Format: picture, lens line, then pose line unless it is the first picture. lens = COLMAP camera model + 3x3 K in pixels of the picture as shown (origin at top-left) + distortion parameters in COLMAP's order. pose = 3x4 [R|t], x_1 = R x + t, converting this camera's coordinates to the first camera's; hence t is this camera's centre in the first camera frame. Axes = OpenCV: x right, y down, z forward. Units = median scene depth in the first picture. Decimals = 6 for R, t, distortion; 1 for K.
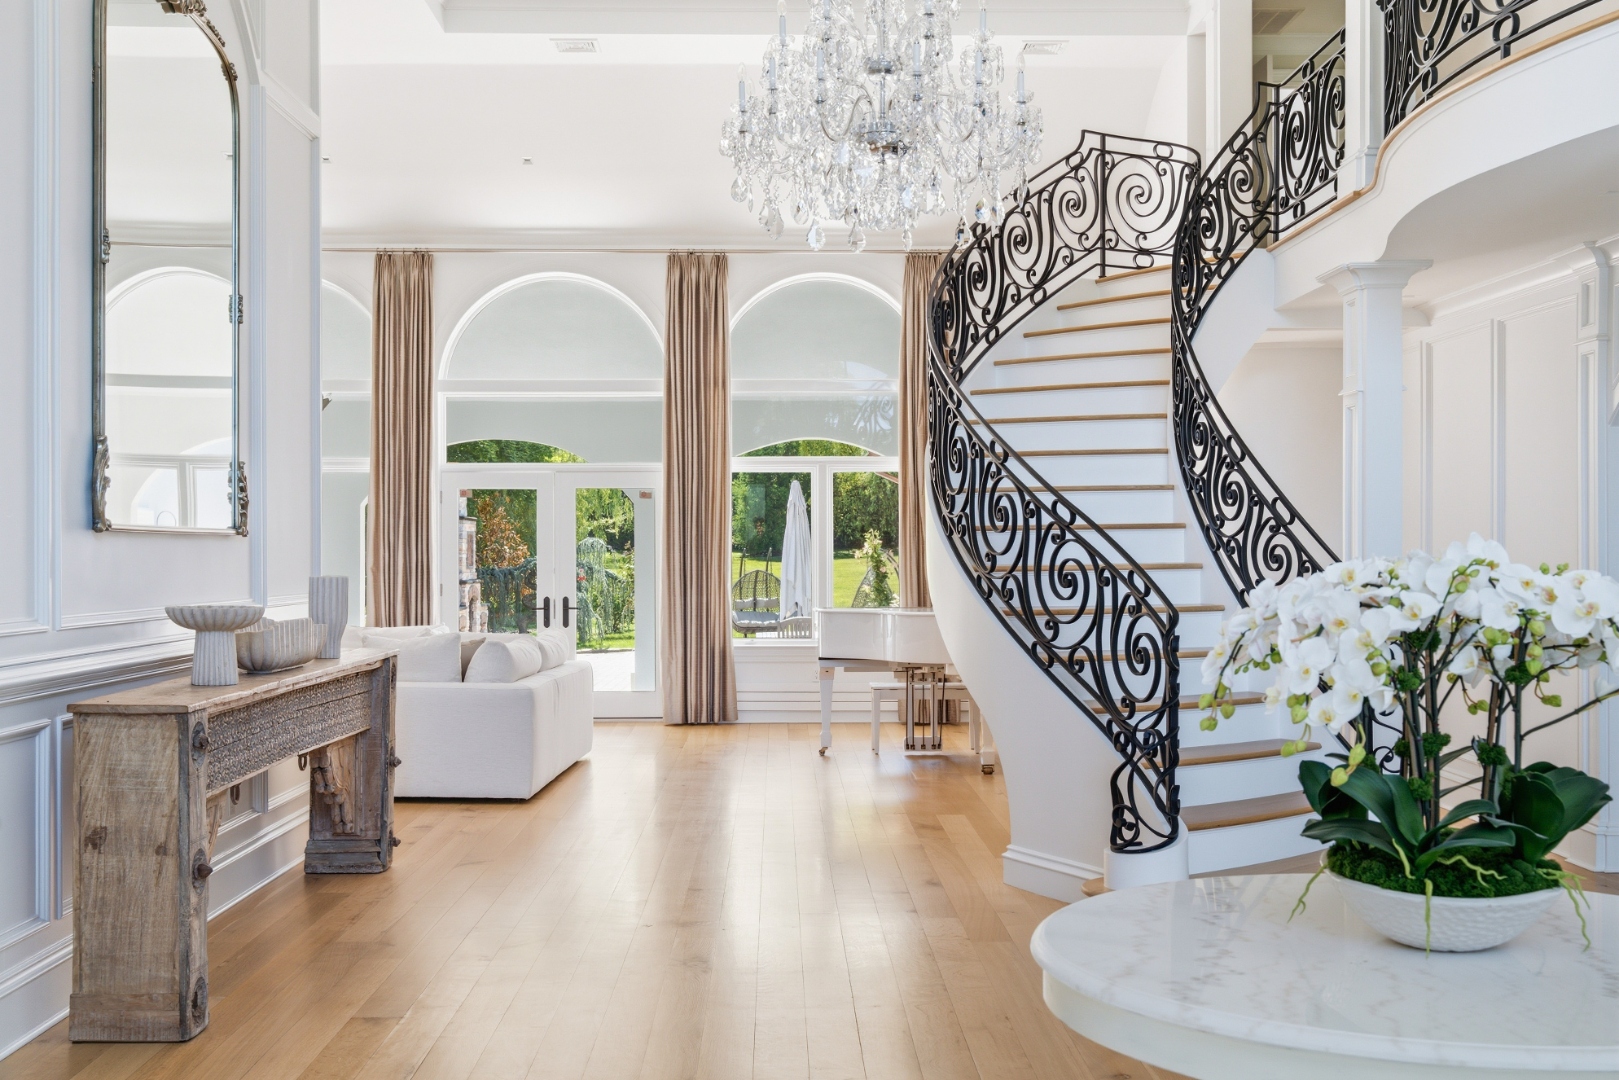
lens RADIAL K [[1754.1, 0, 807.2], [0, 1754.1, 533.8], [0, 0, 1]] dist [0.024012, 0.000000]
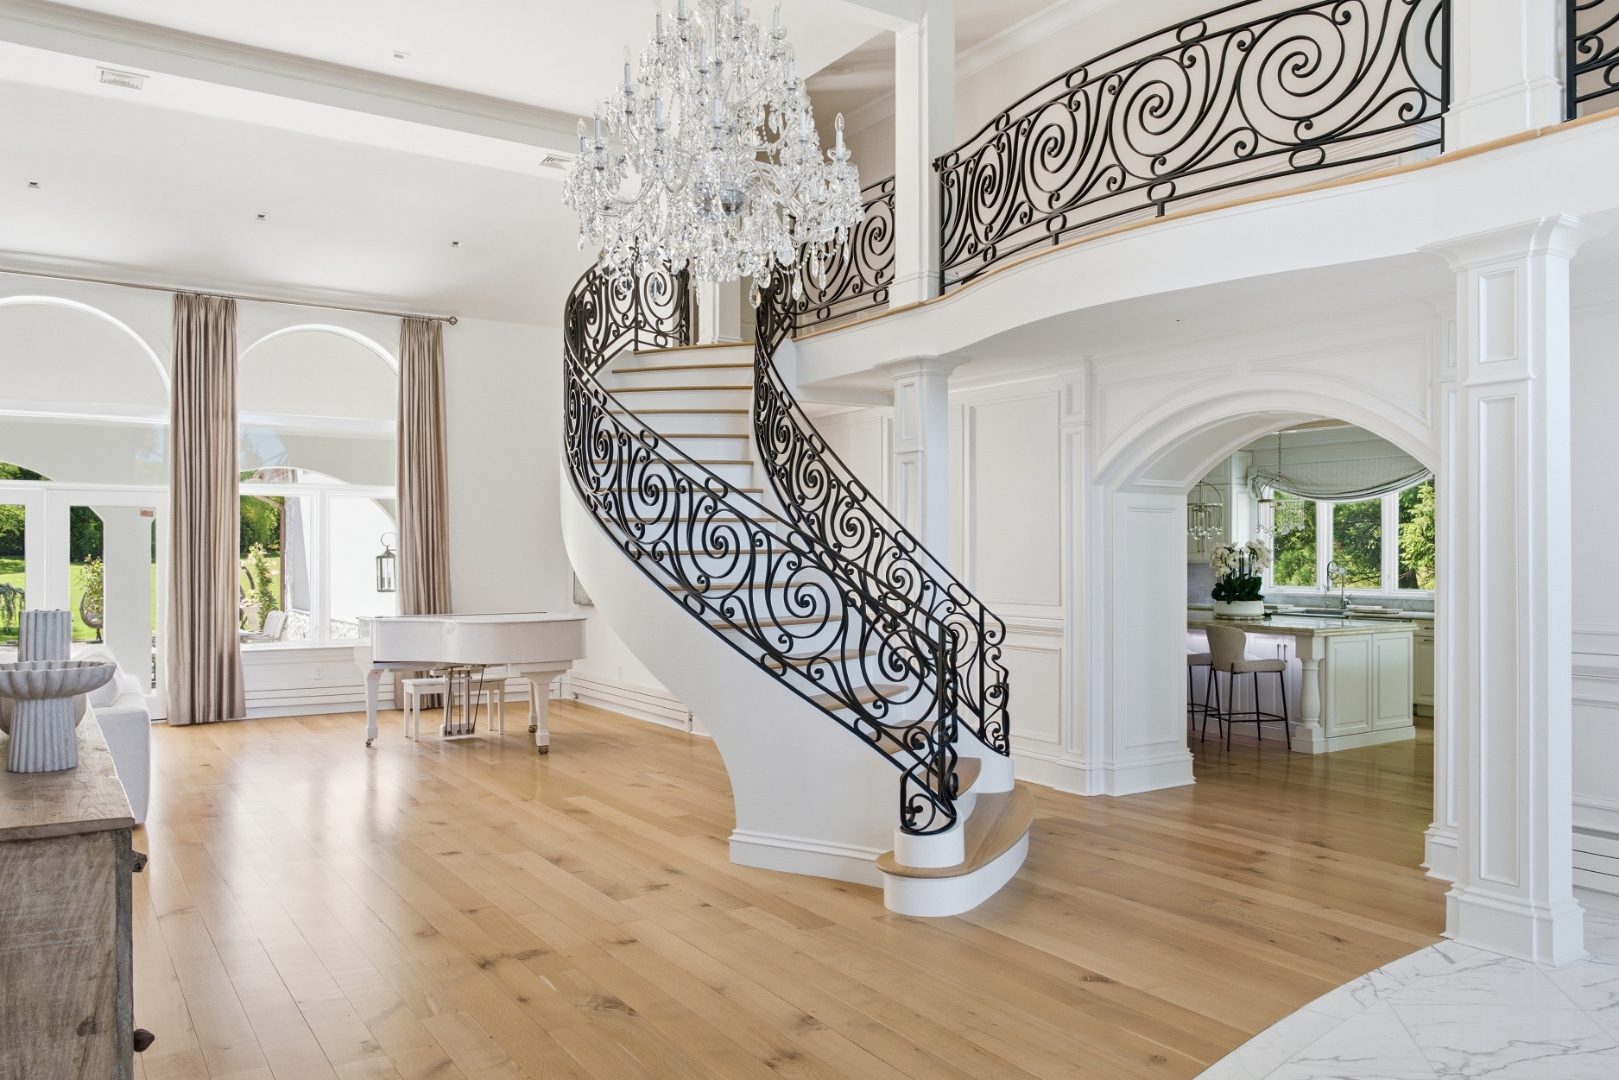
lens RADIAL K [[1194.4, 0, 813.7], [0, 1194.4, 546.2], [0, 0, 1]] dist [0.005218, 0.010074]
pose [[0.847709, 0.006934, 0.530417, -0.178591], [-0.007951, 0.999968, -0.000365, -0.006686], [-0.530402, -0.003908, 0.847737, 0.209683]]
